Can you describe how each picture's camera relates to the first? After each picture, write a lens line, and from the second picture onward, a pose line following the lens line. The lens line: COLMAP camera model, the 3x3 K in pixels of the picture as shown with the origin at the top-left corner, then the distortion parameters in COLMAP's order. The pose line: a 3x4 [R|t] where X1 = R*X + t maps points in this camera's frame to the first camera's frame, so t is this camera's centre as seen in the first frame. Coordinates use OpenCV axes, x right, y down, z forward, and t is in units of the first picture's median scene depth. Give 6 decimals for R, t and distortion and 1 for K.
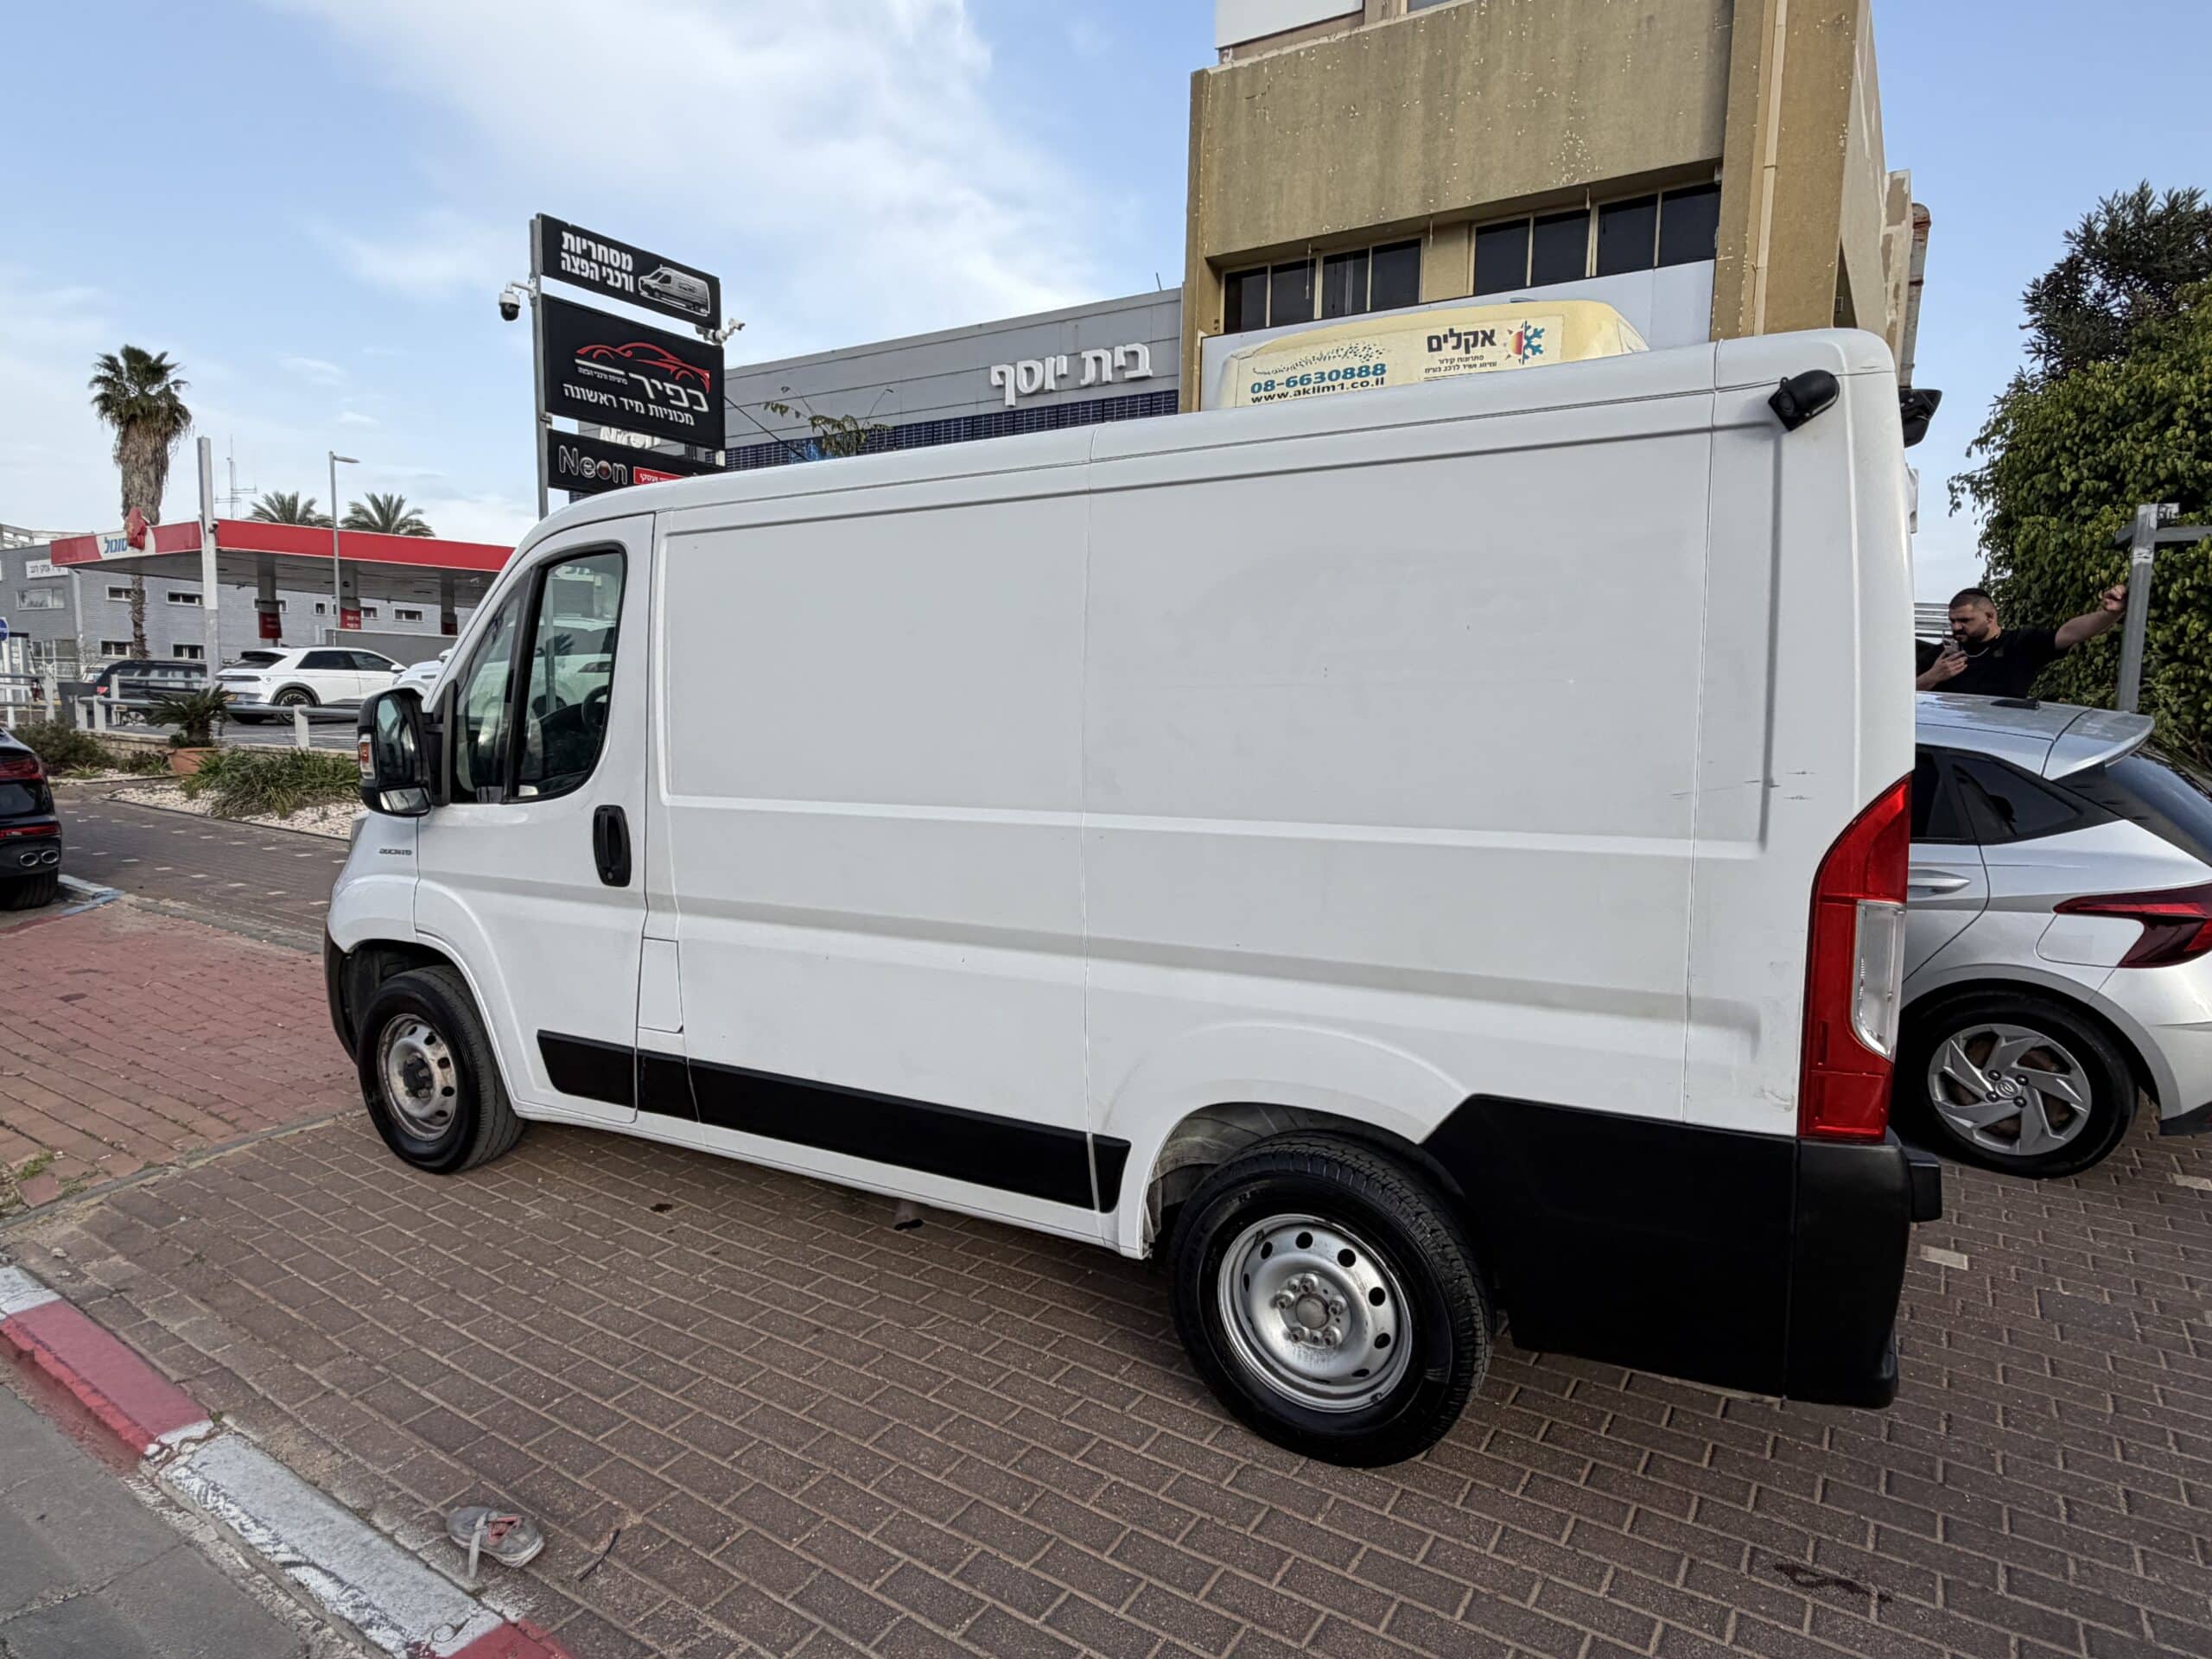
lens RADIAL K [[1280.4, 0, 1113.3], [0, 1280.4, 789.6], [0, 0, 1]] dist [-0.000178, -0.000469]
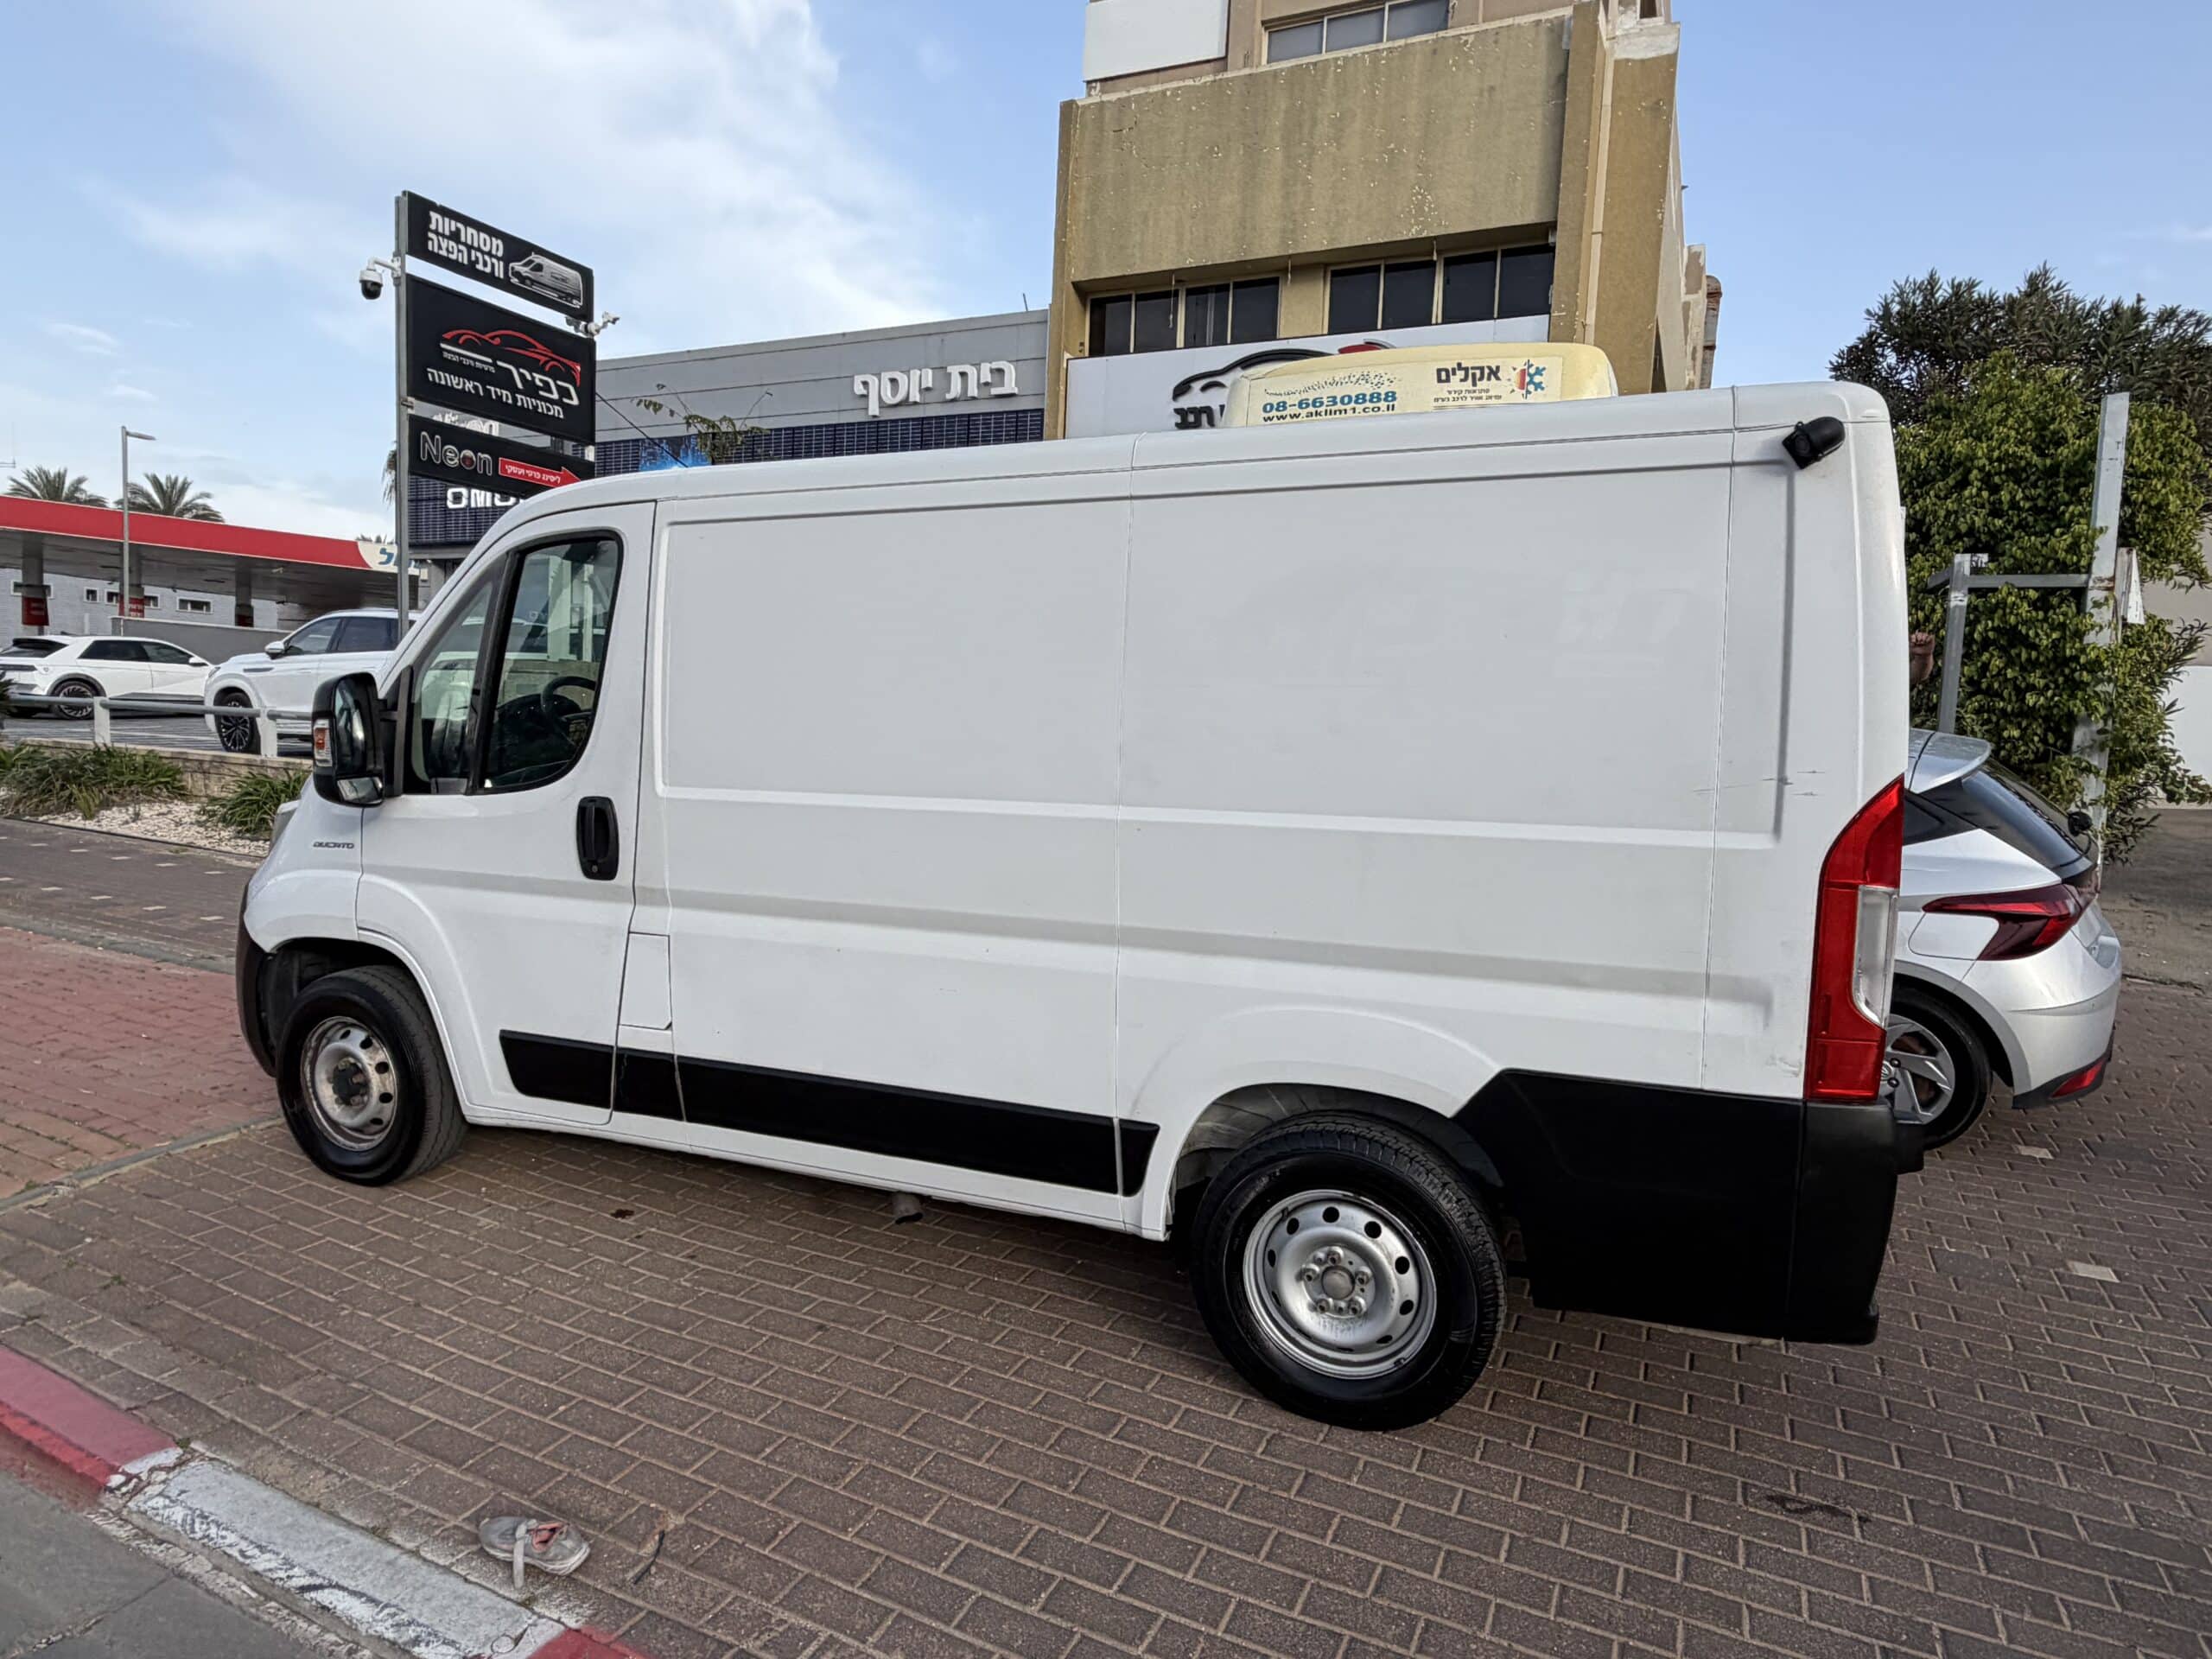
lens RADIAL K [[1275.9, 0, 1108.0], [0, 1275.9, 773.0], [0, 0, 1]] dist [-0.000723, 0.000158]
pose [[0.991352, 0.015731, 0.130286, -0.120095], [-0.012386, 0.999574, -0.026446, 0.013571], [-0.130647, 0.024603, 0.991124, -0.015431]]
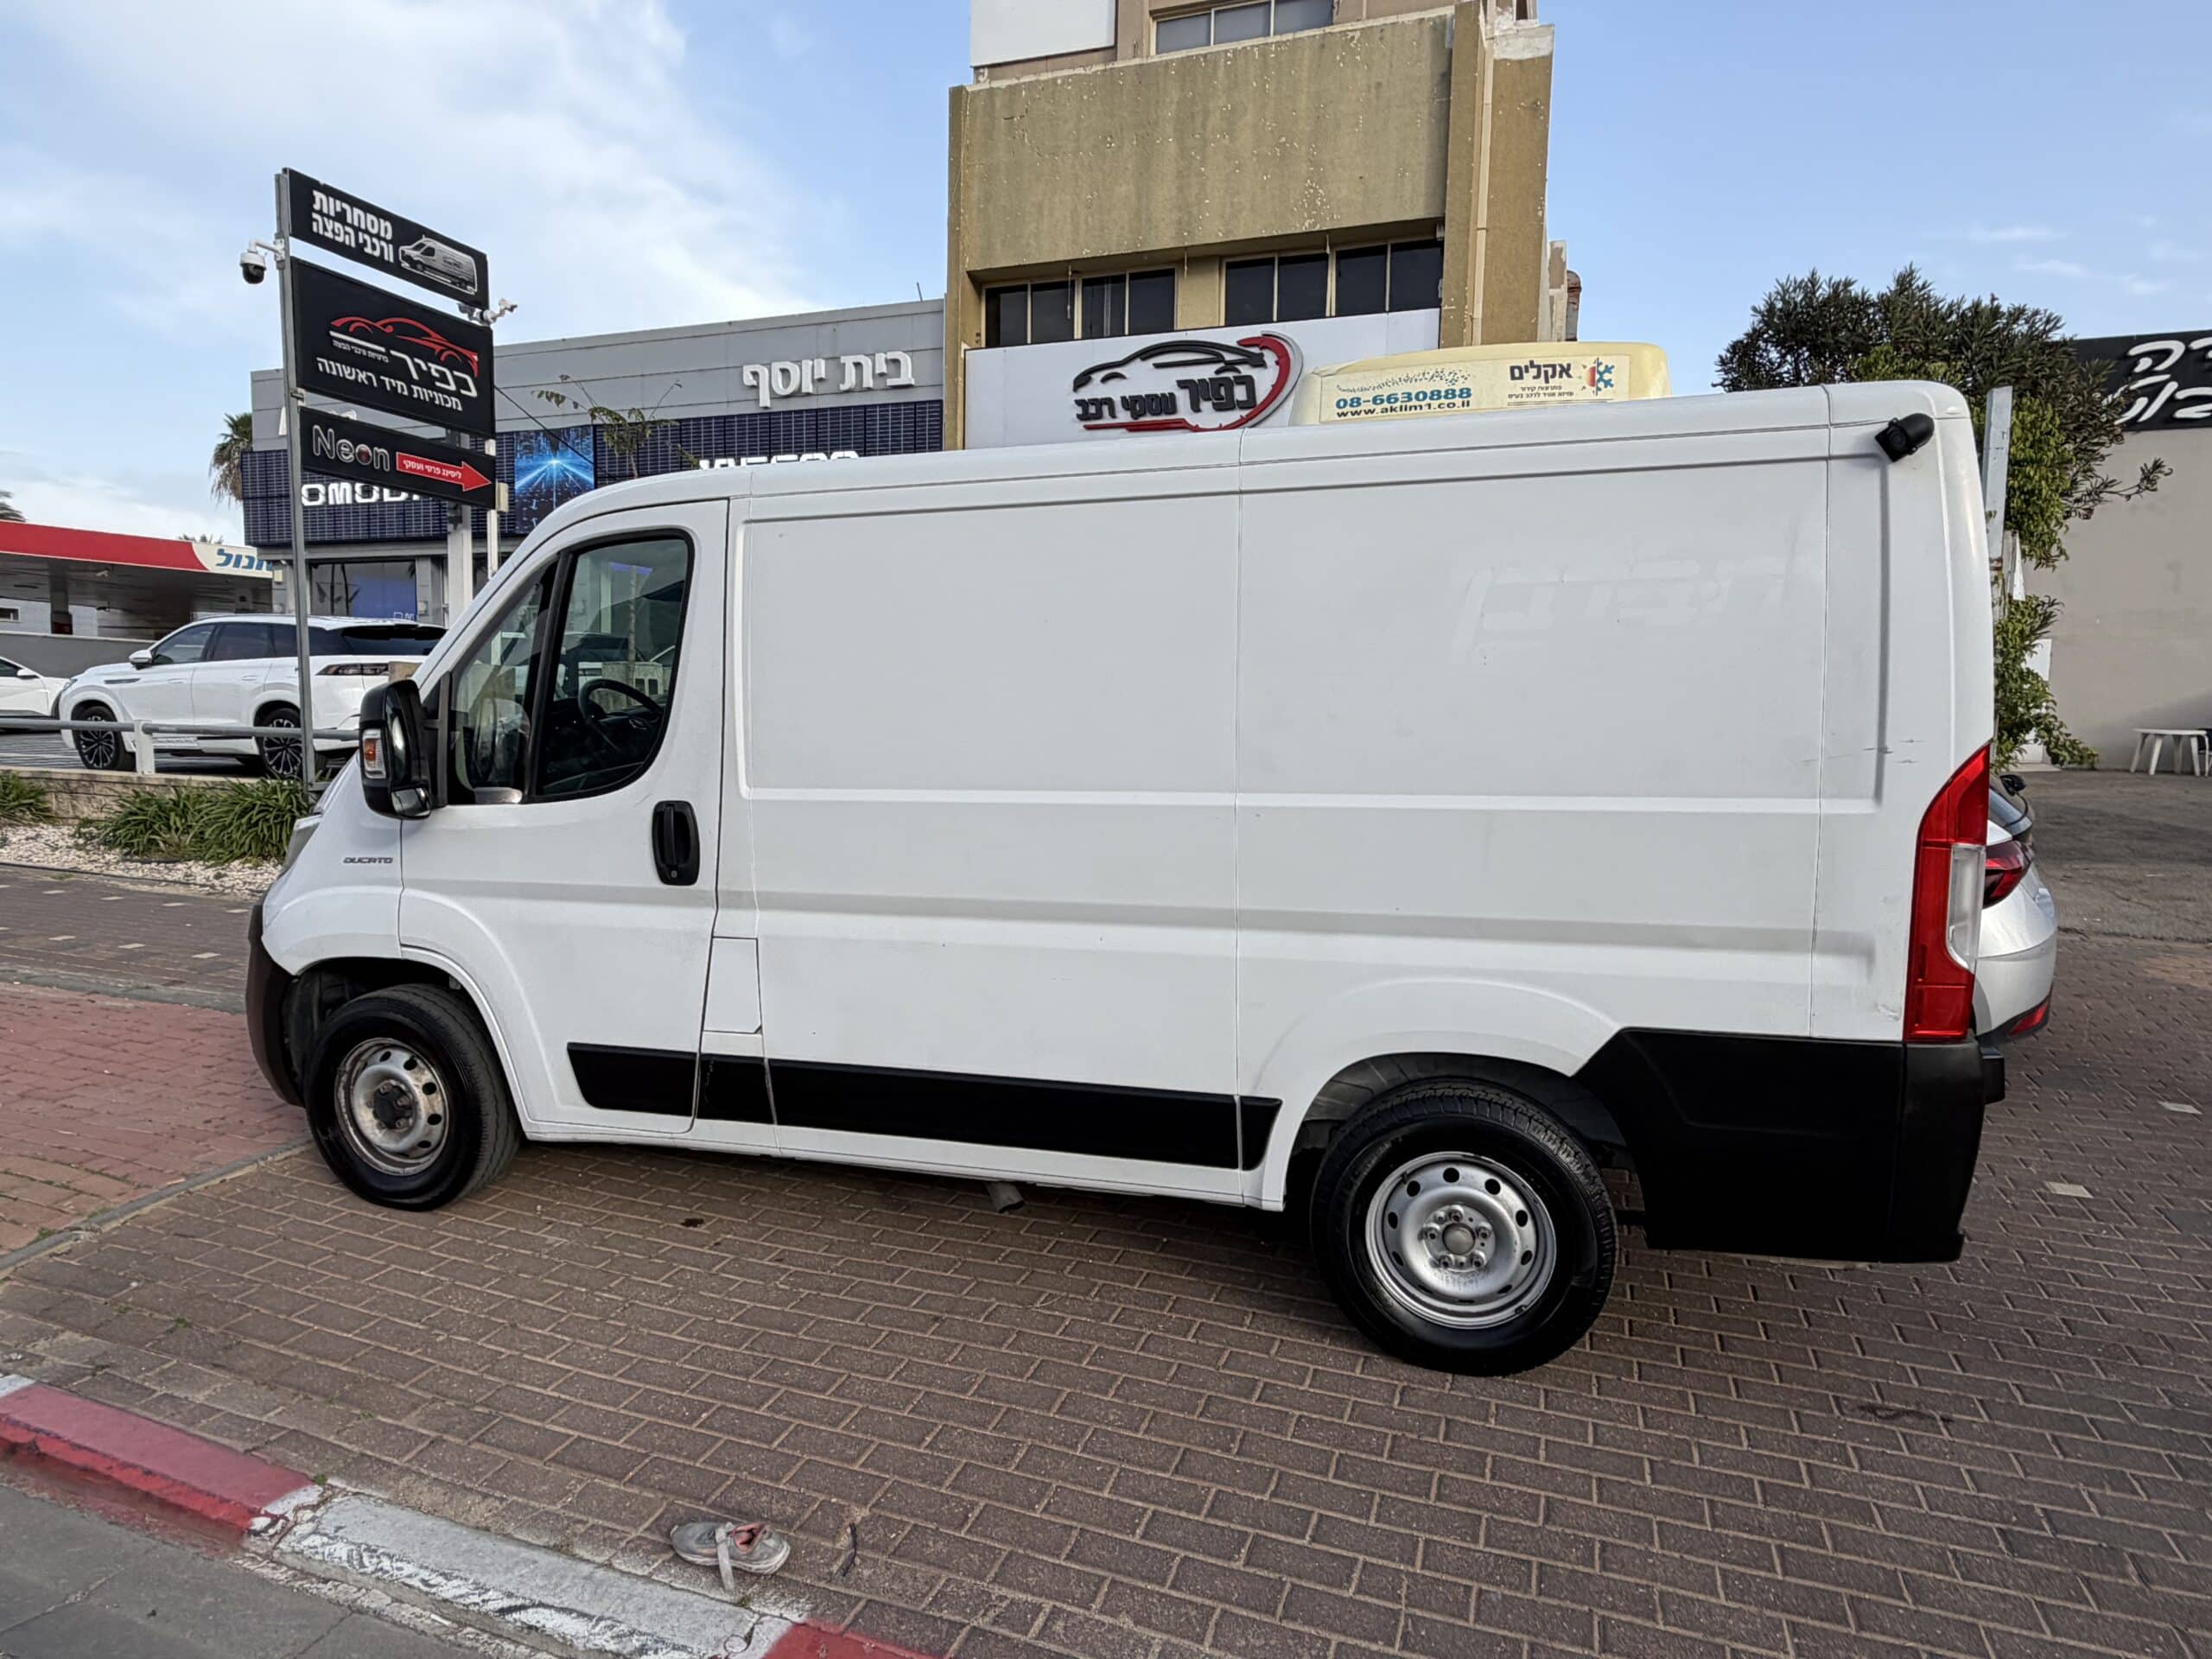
lens RADIAL K [[1278.1, 0, 1105.0], [0, 1278.1, 784.8], [0, 0, 1]] dist [-0.000493, 0.000304]
pose [[0.973547, -0.015413, 0.227966, -0.267060], [0.018431, 0.999768, -0.011114, 0.015220], [-0.227742, 0.015022, 0.973606, -0.007166]]
